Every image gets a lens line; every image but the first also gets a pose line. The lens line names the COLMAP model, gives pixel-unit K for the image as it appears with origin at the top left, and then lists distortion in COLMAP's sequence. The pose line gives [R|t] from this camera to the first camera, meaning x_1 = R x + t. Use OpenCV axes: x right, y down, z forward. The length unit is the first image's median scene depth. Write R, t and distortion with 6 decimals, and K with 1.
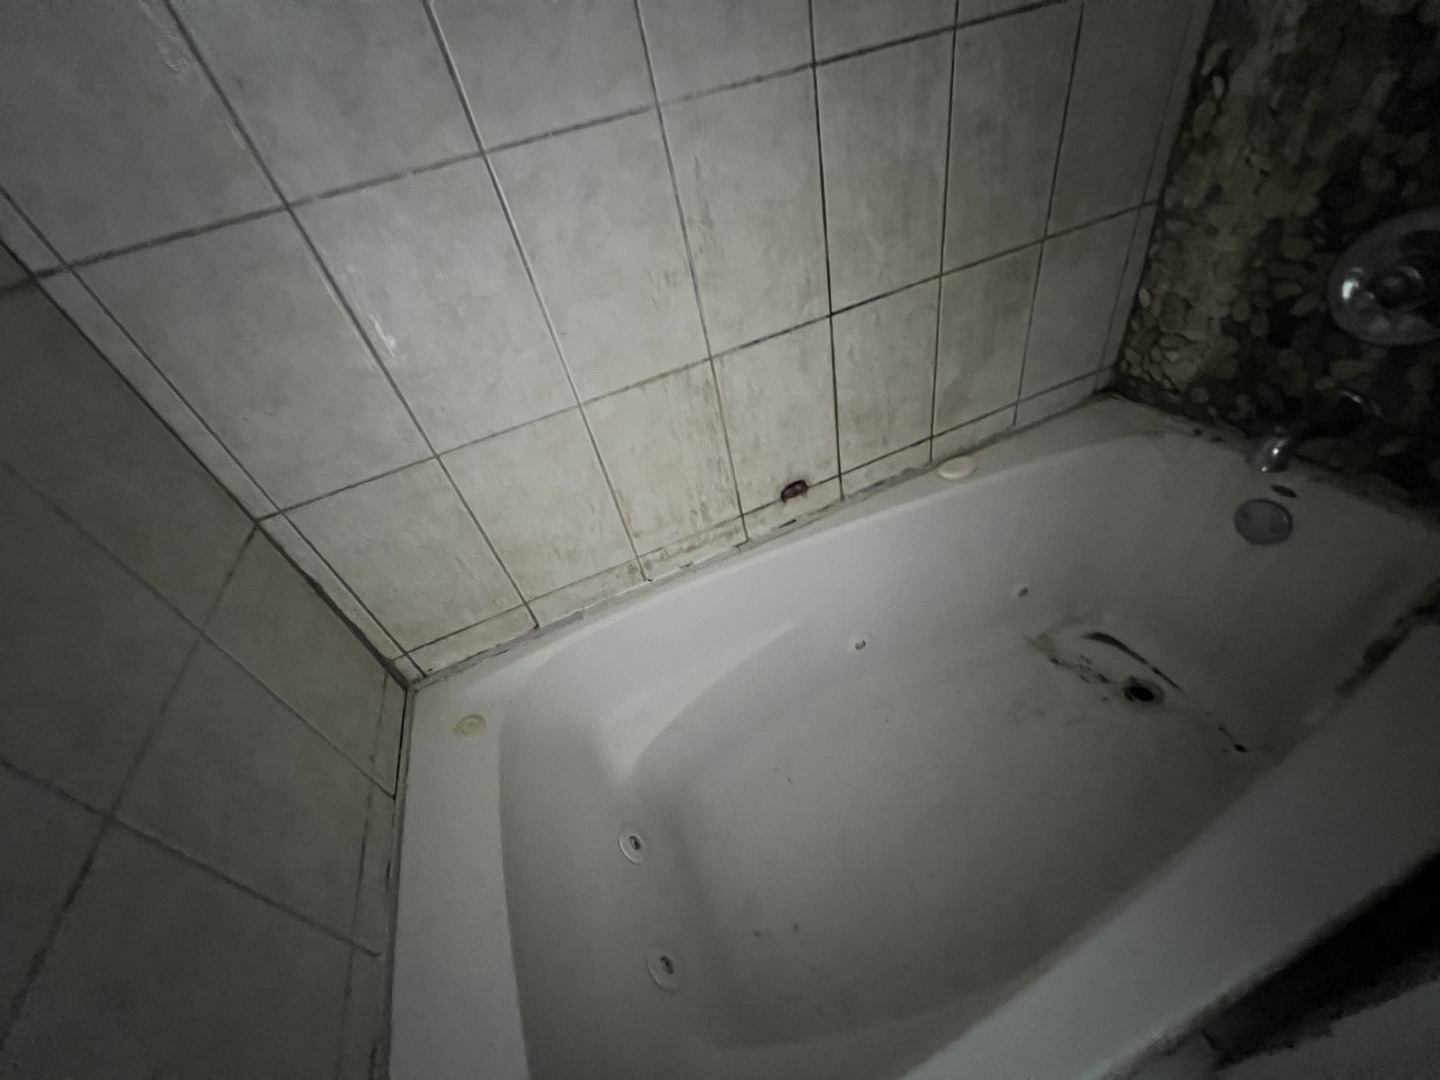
lens RADIAL K [[581.8, 0, 721.3], [0, 581.8, 540.7], [0, 0, 1]] dist [-0.000027, 0.000224]
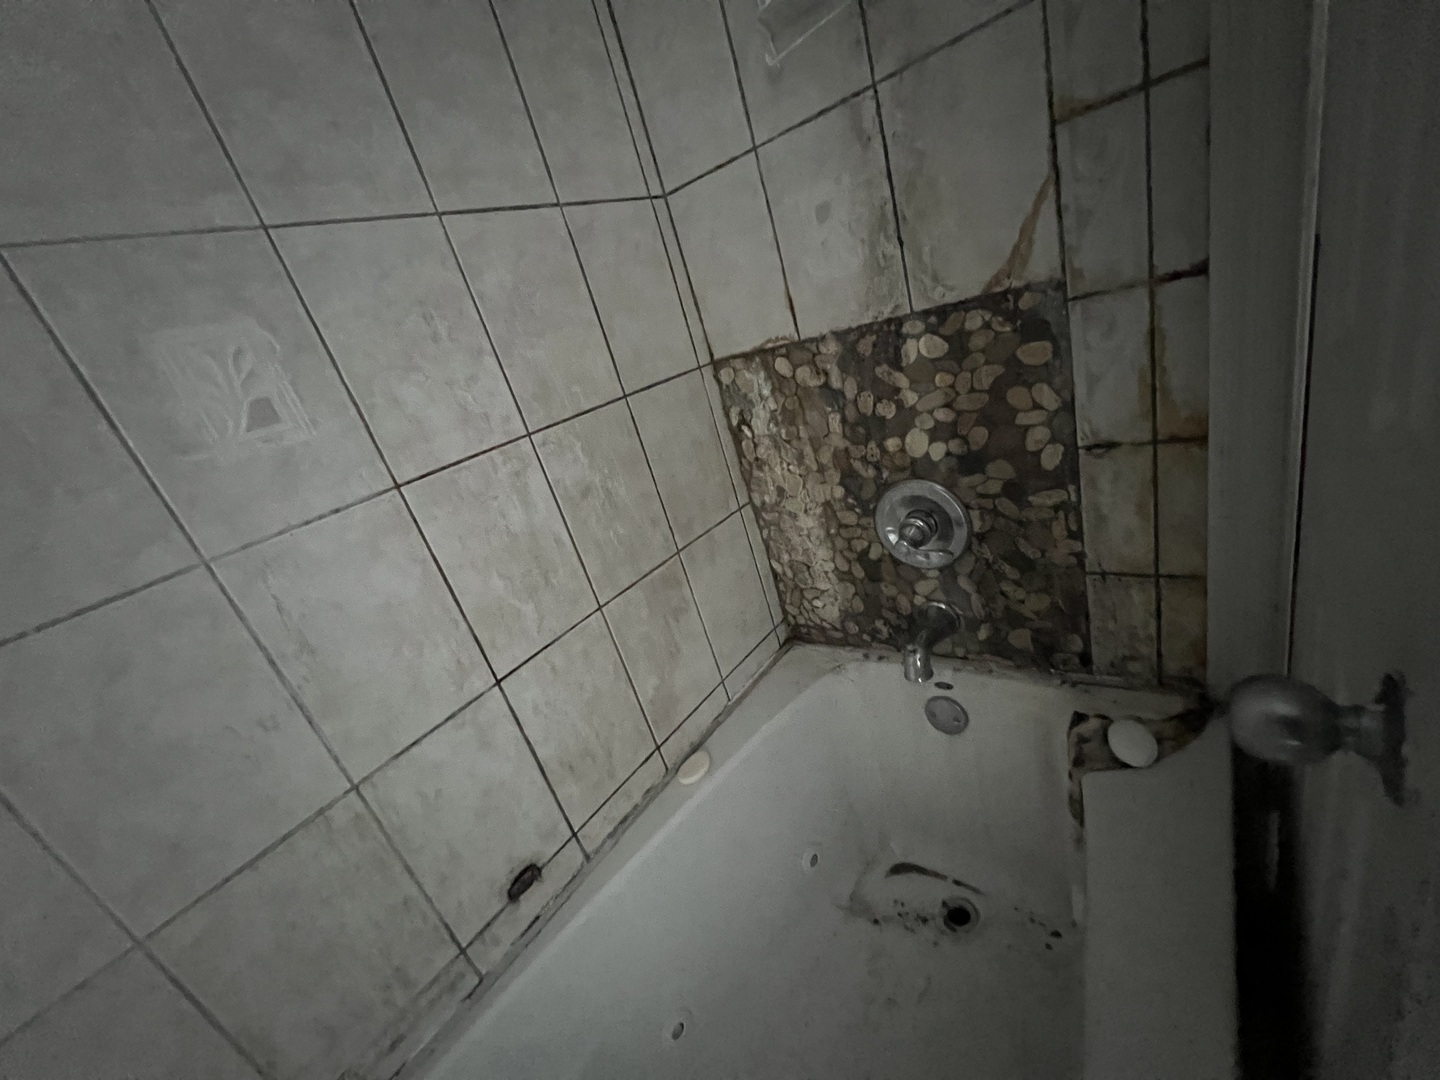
lens RADIAL K [[581.8, 0, 718.3], [0, 581.8, 543.4], [0, 0, 1]] dist [-0.000027, 0.000224]
pose [[0.870427, -0.235167, 0.432497, 0.125933], [0.405765, 0.840185, -0.359783, -0.084137], [-0.278769, 0.488658, 0.826742, 0.018305]]
